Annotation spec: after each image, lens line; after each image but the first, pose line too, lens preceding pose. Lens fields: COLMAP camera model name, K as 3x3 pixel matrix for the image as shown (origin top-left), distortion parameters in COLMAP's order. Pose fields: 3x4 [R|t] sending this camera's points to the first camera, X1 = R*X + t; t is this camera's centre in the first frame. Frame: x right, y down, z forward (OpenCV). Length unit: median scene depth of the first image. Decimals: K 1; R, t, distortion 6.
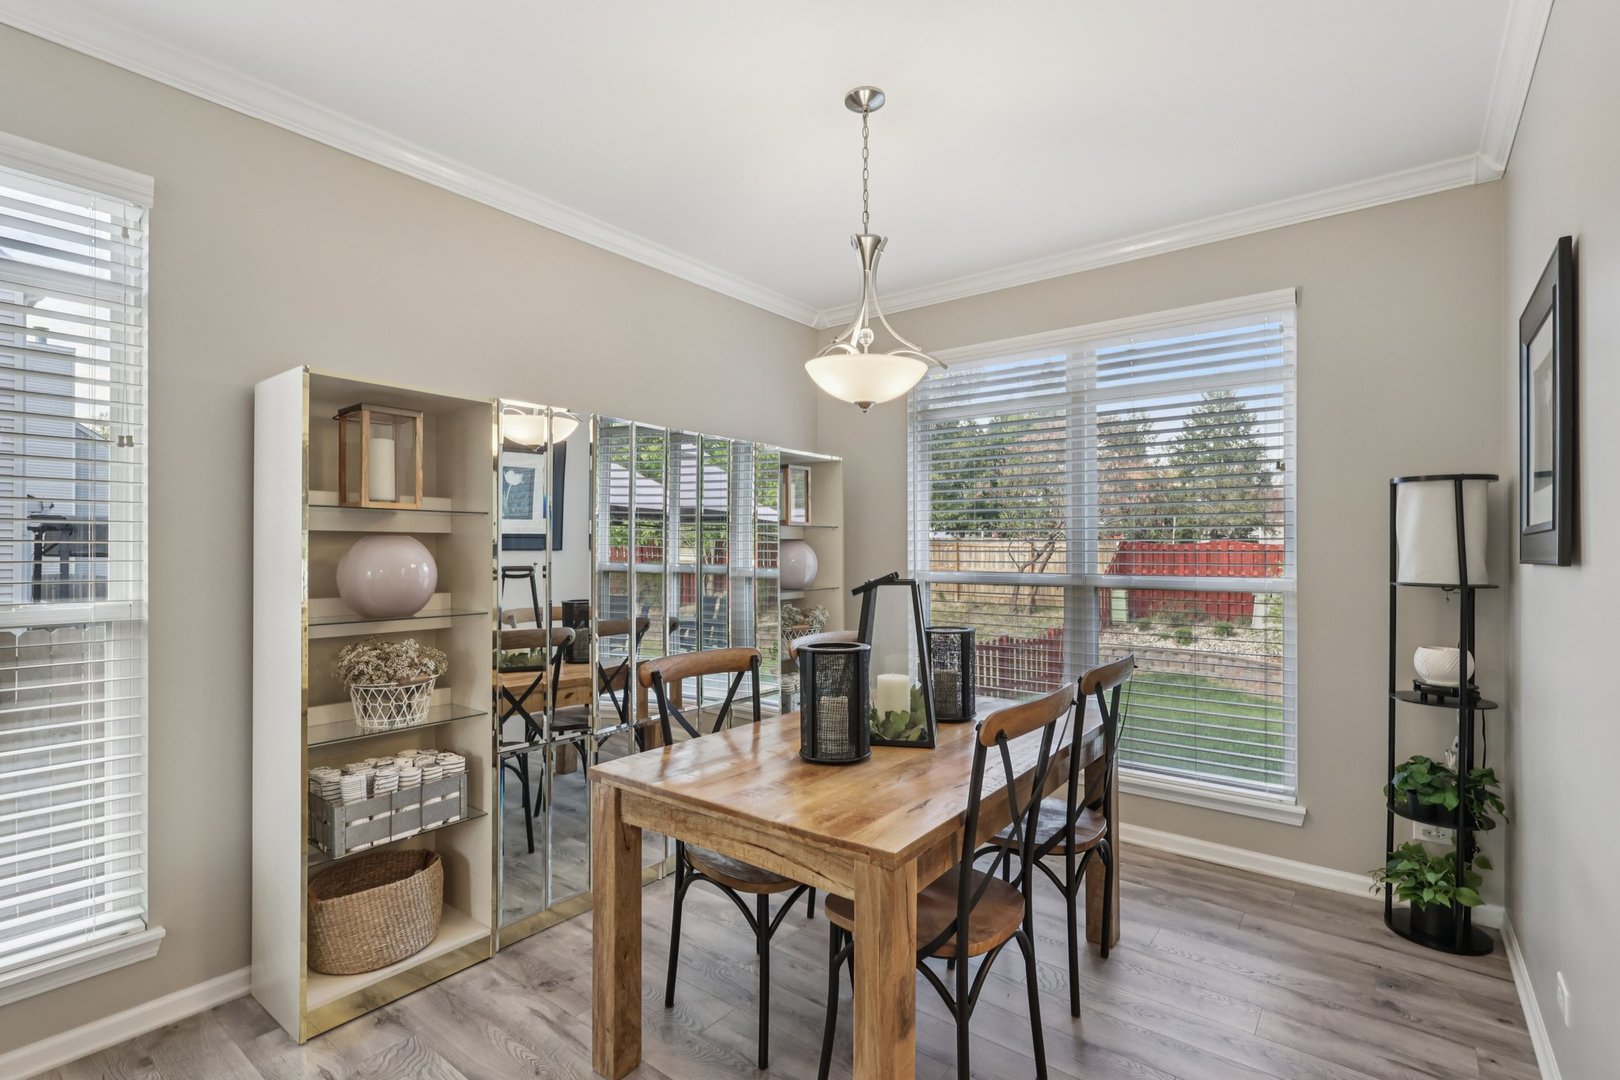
lens RADIAL K [[750.7, 0, 808.1], [0, 750.7, 546.0], [0, 0, 1]] dist [-0.003678, 0.000647]
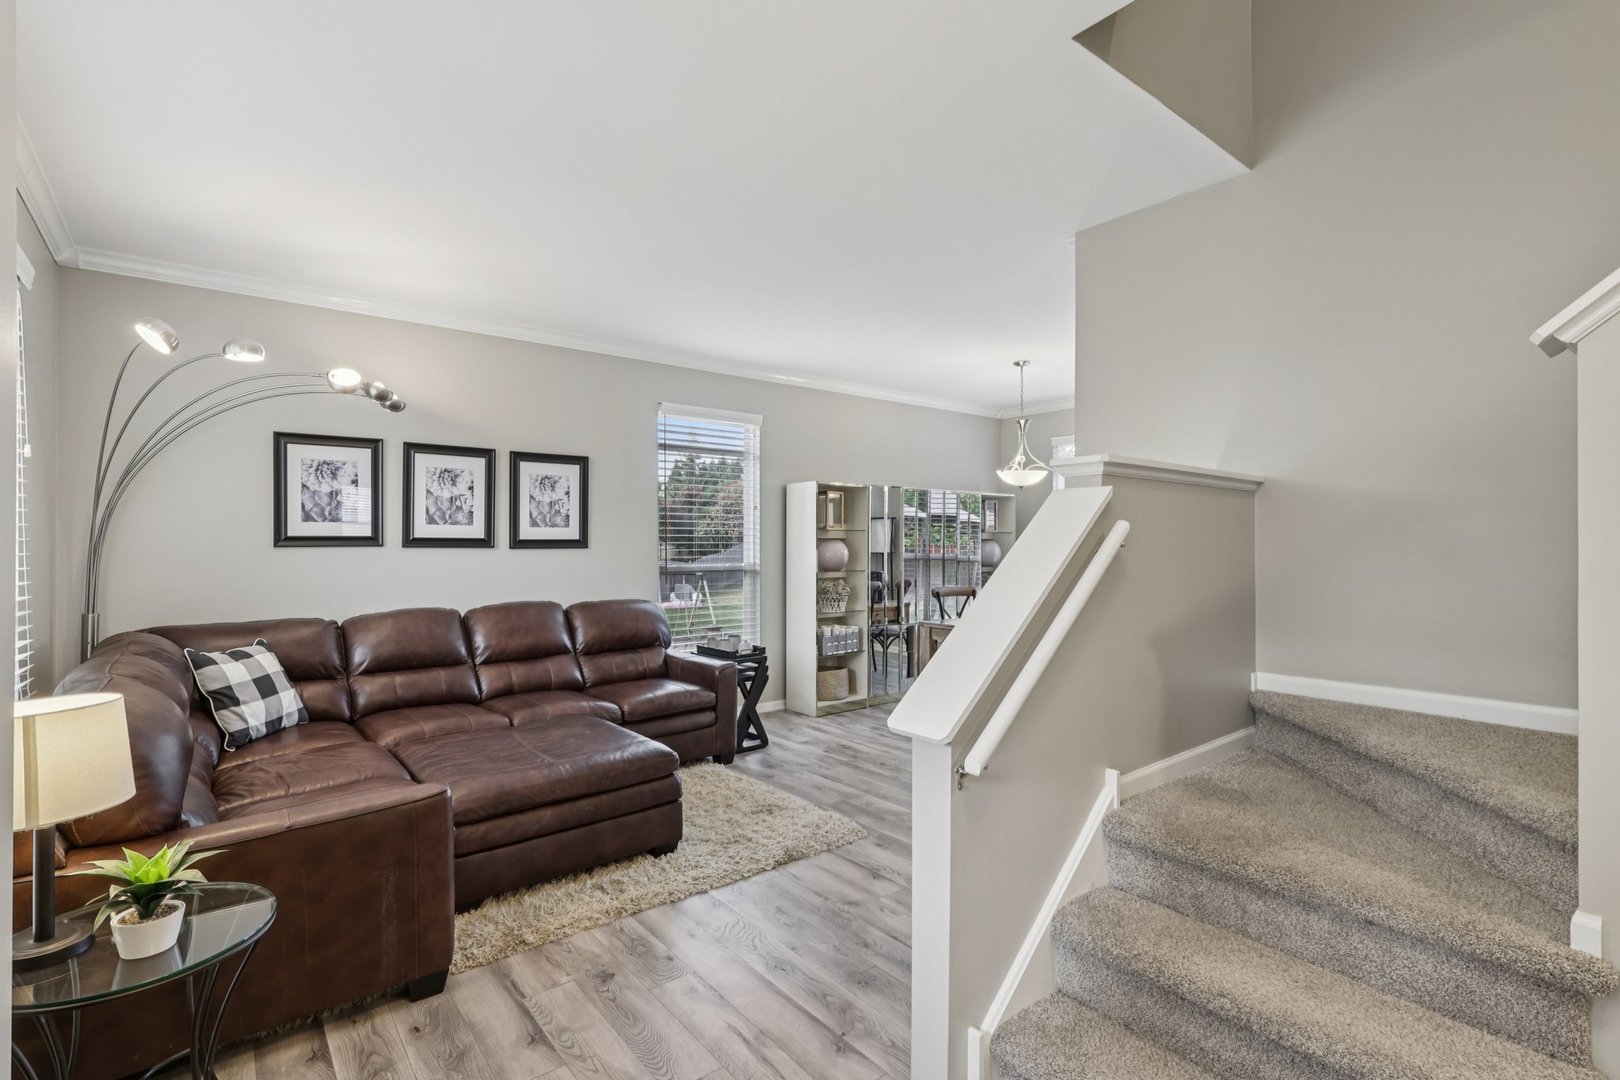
lens RADIAL K [[750.7, 0, 821.2], [0, 750.7, 550.0], [0, 0, 1]] dist [-0.003678, 0.000647]
pose [[0.975359, 0.003209, -0.220598, -0.020504], [-0.000579, 0.999928, 0.011987, -0.009878], [0.220621, -0.011564, 0.975291, -1.558606]]
